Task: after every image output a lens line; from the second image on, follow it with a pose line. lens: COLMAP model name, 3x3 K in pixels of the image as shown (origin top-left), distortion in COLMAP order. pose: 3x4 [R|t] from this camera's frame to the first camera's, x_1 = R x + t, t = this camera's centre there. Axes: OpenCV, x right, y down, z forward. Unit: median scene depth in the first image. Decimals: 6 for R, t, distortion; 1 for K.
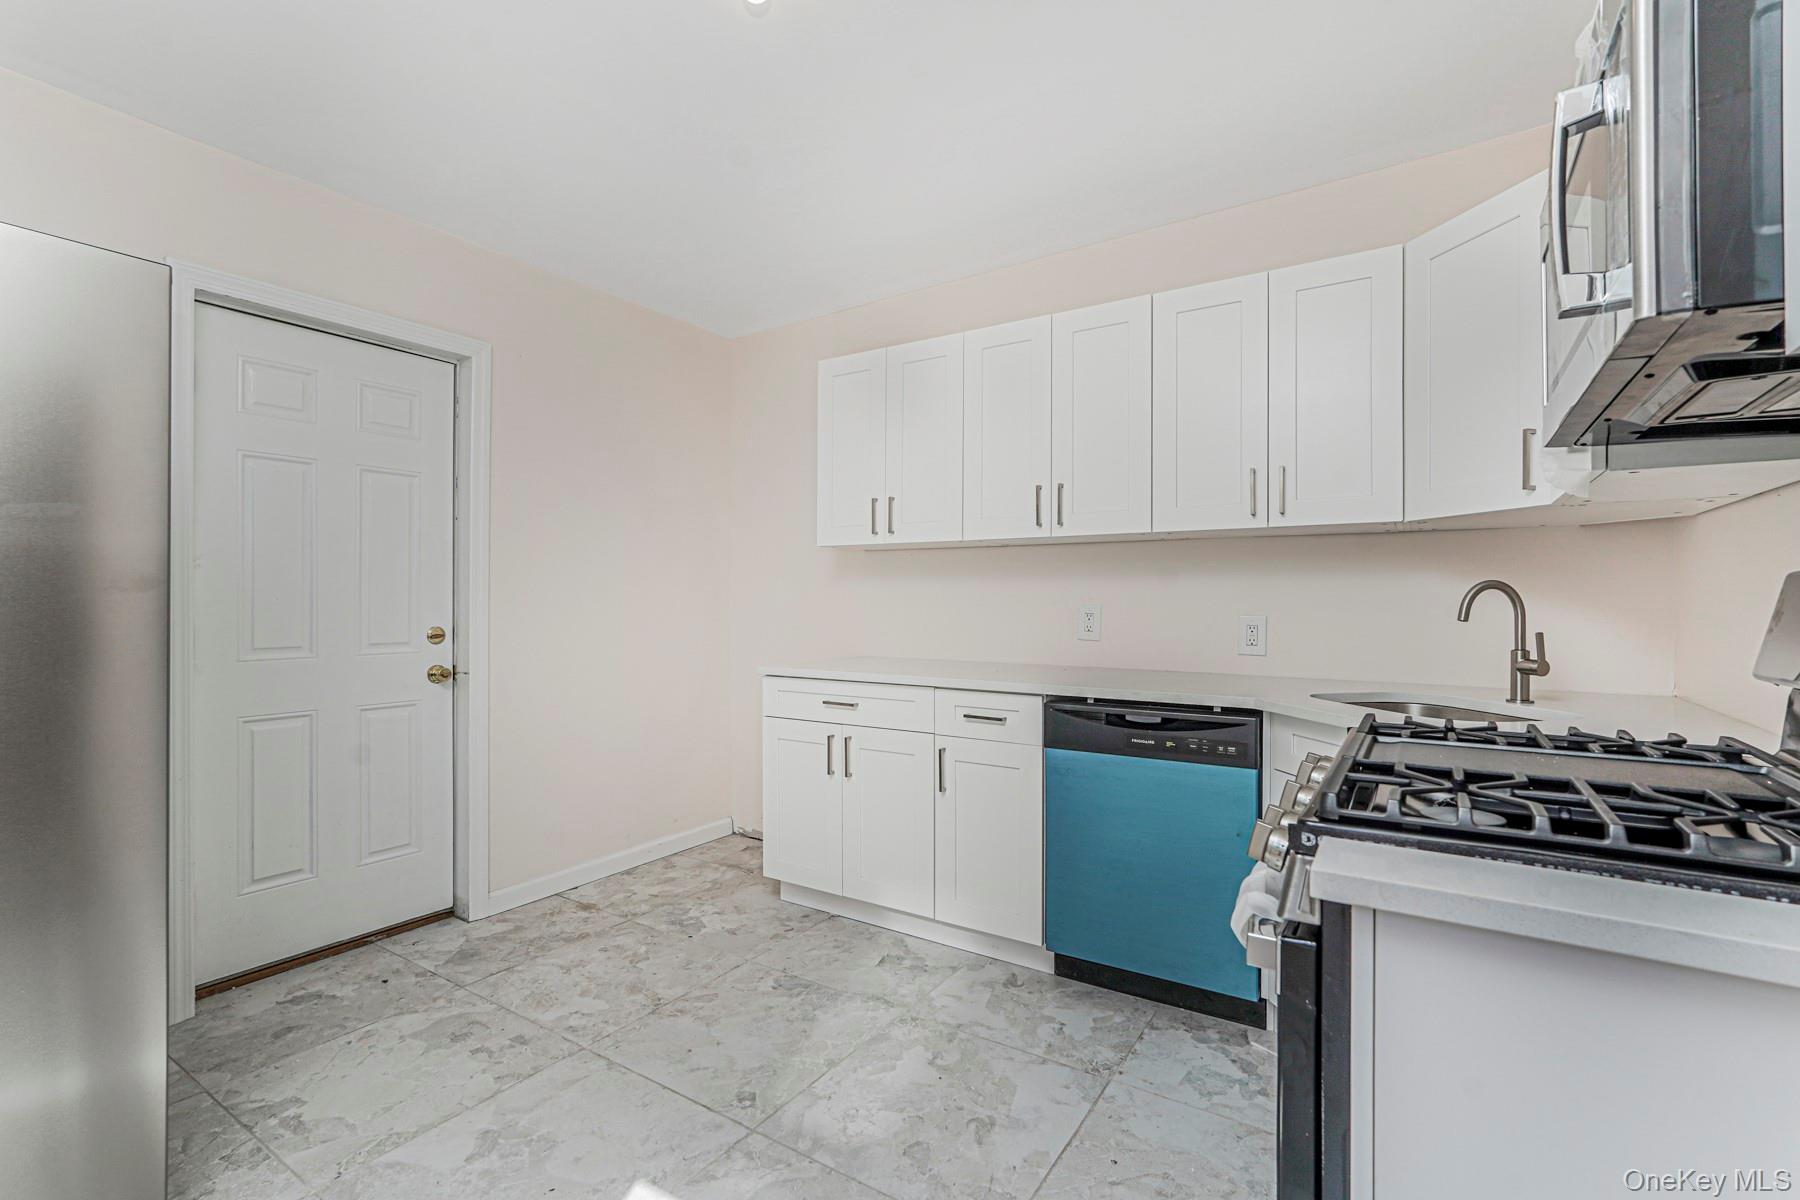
lens RADIAL K [[798.6, 0, 900.0], [0, 798.6, 600.0], [0, 0, 1]] dist [-0.013984, 0.009753]
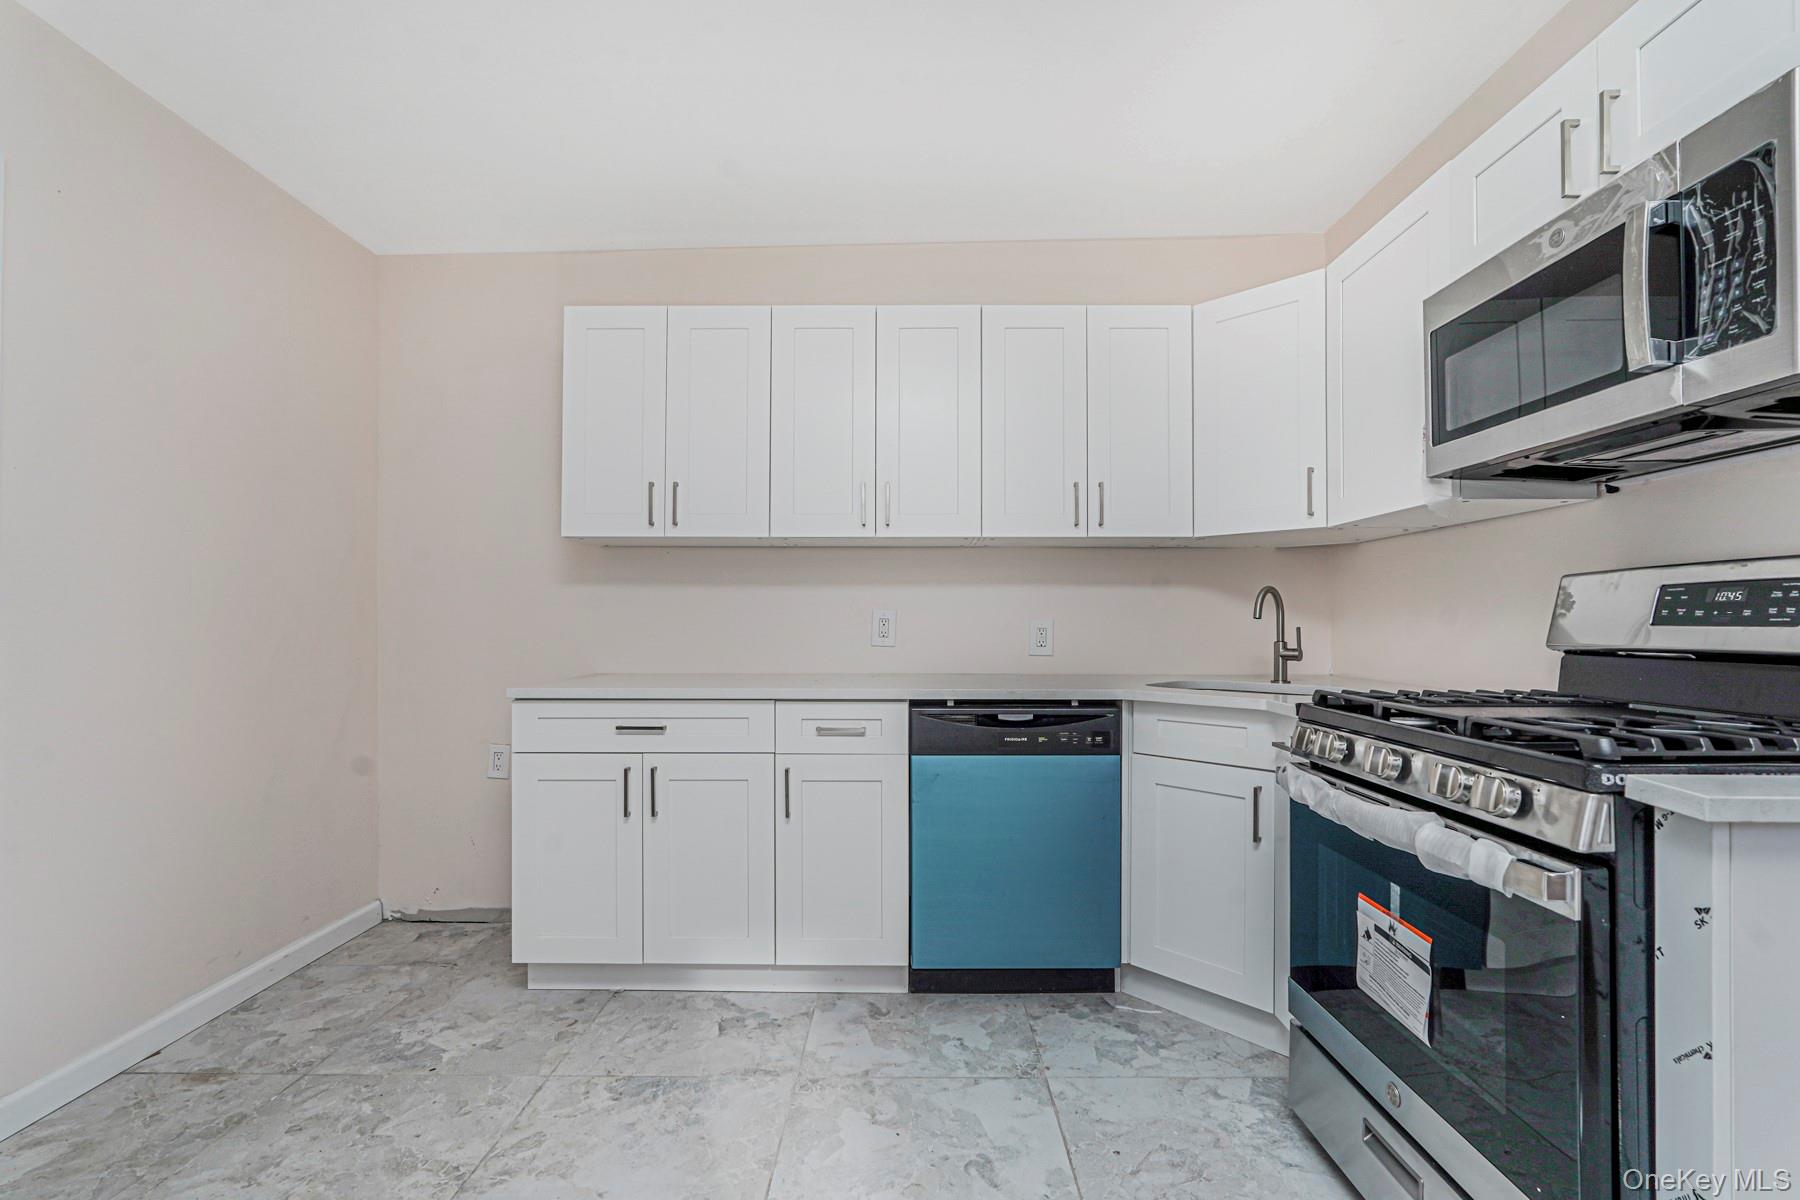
lens RADIAL K [[801.4, 0, 897.5], [0, 801.4, 612.9], [0, 0, 1]] dist [-0.013244, 0.008818]
pose [[0.844329, 0.005644, 0.535795, -0.345854], [-0.000265, 0.999949, -0.010116, 0.024488], [-0.535825, 0.008399, 0.844287, 0.199173]]
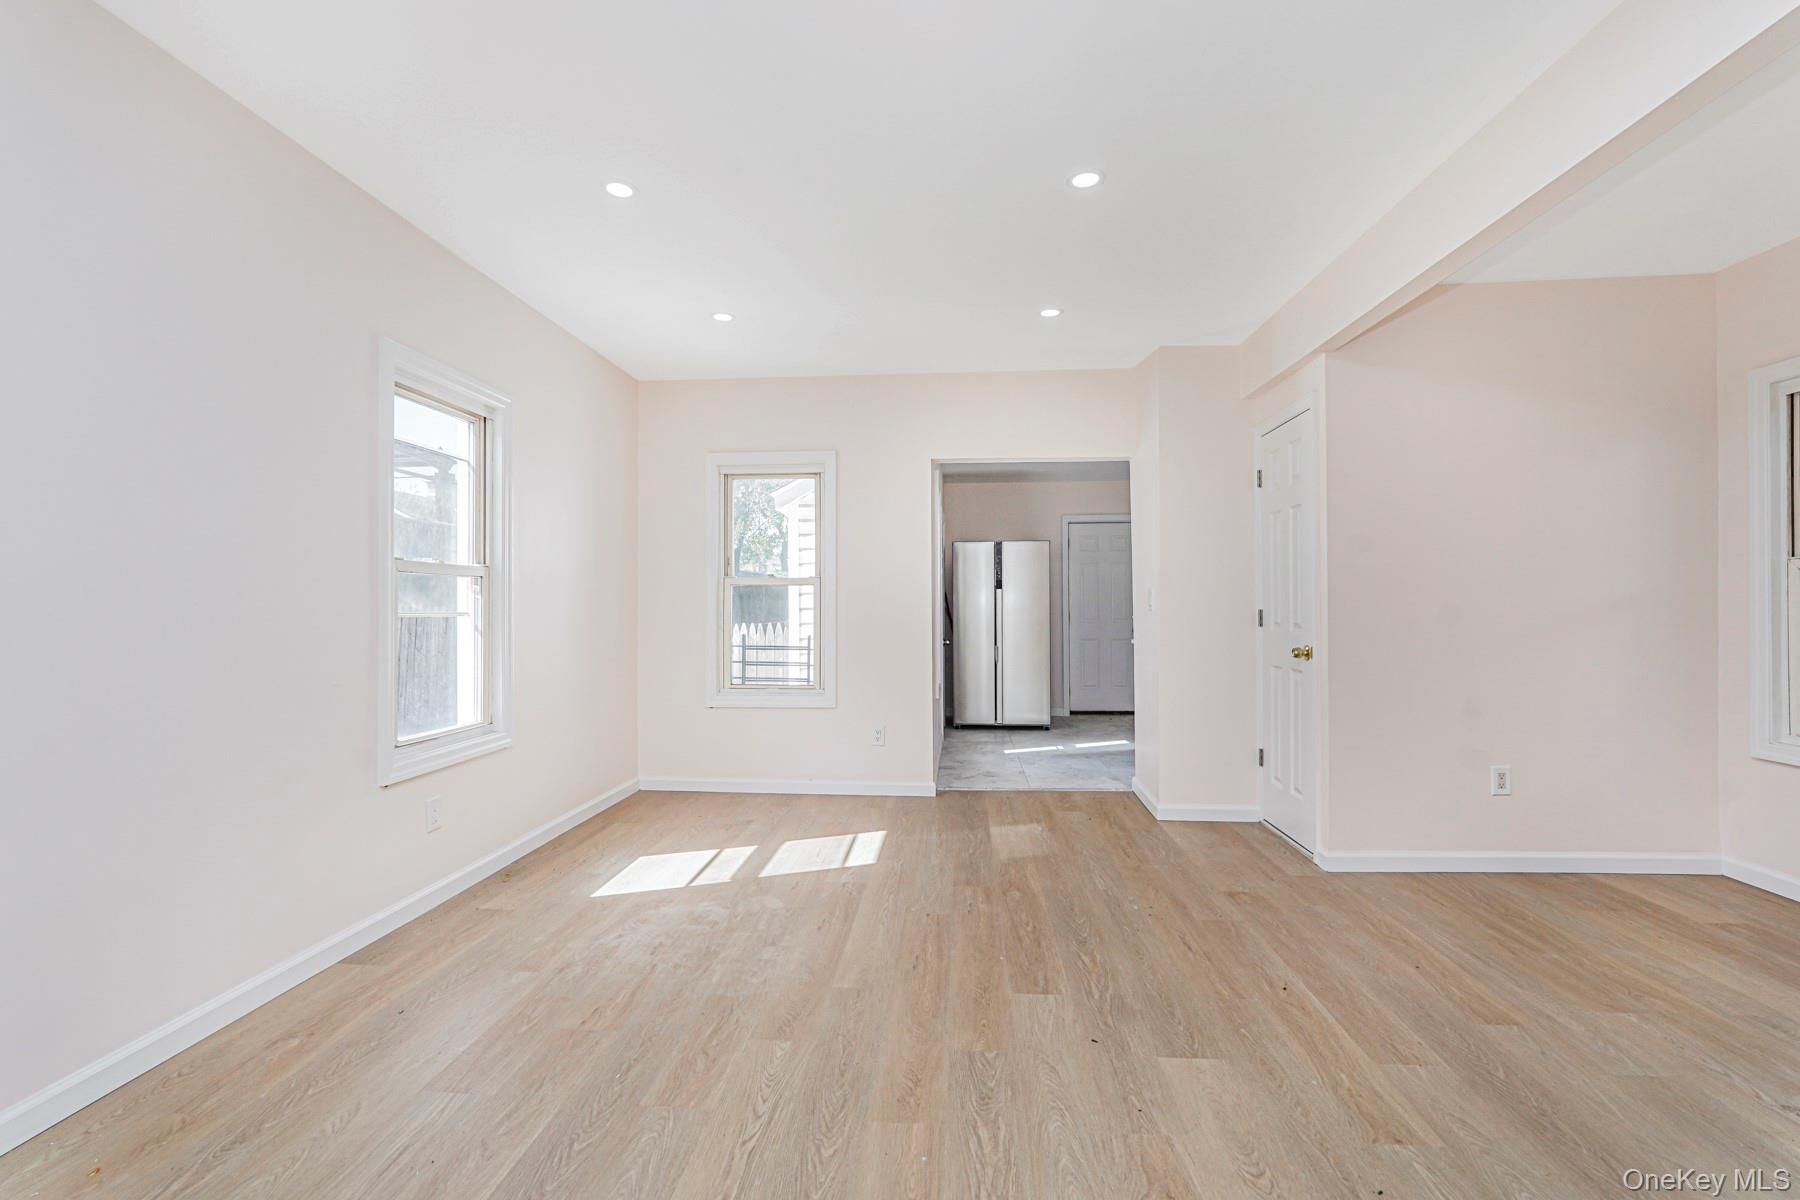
lens RADIAL K [[798.6, 0, 900.0], [0, 798.6, 600.0], [0, 0, 1]] dist [-0.013984, 0.009753]
pose [[0.488453, -0.009383, -0.872540, 1.890320], [0.006151, 0.999954, -0.007310, -0.001316], [0.872569, -0.001797, 0.488488, -1.440919]]
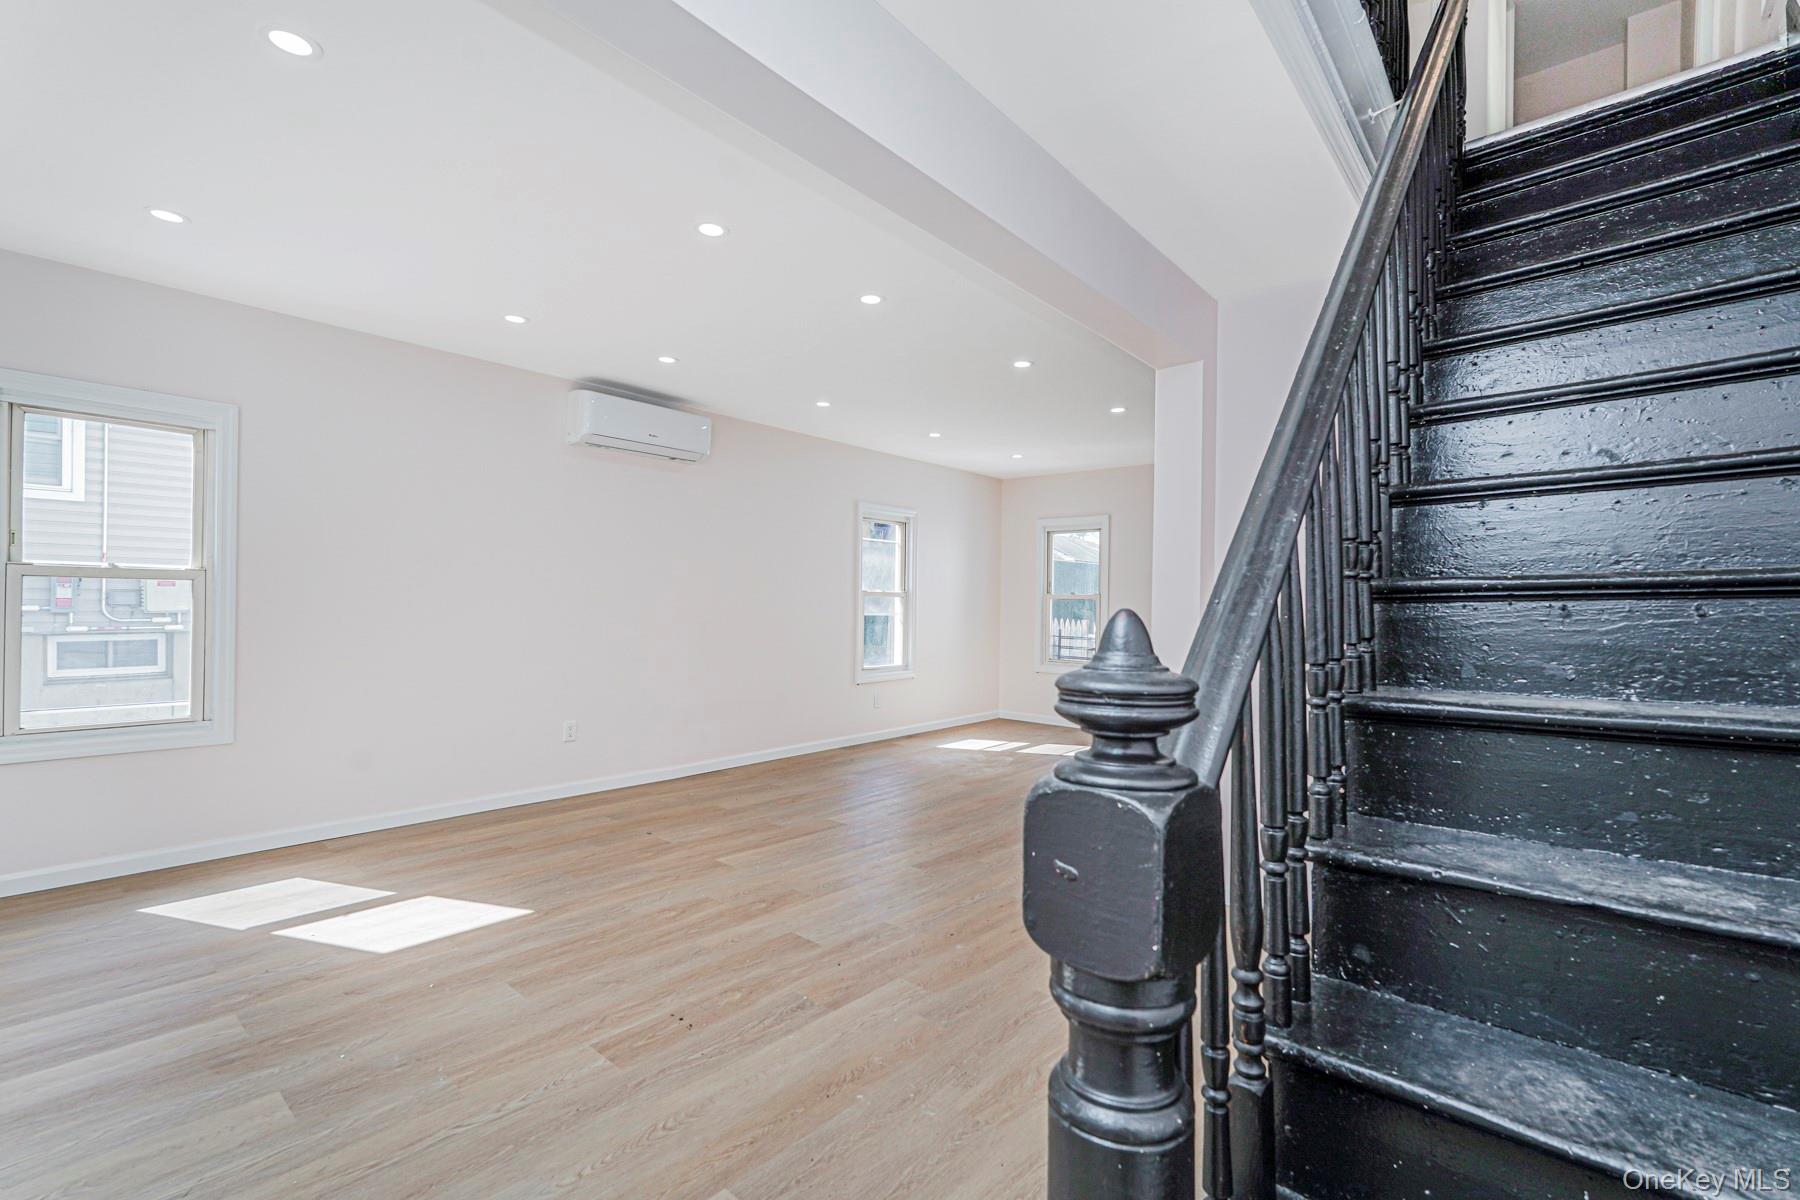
lens RADIAL K [[804.3, 0, 902.1], [0, 804.3, 572.5], [0, 0, 1]] dist [-0.000857, 0.000173]
pose [[-0.121876, -0.038381, -0.991803, 3.395952], [-0.008388, 0.999256, -0.037639, -0.035842], [0.992510, 0.003732, -0.122107, -1.011215]]
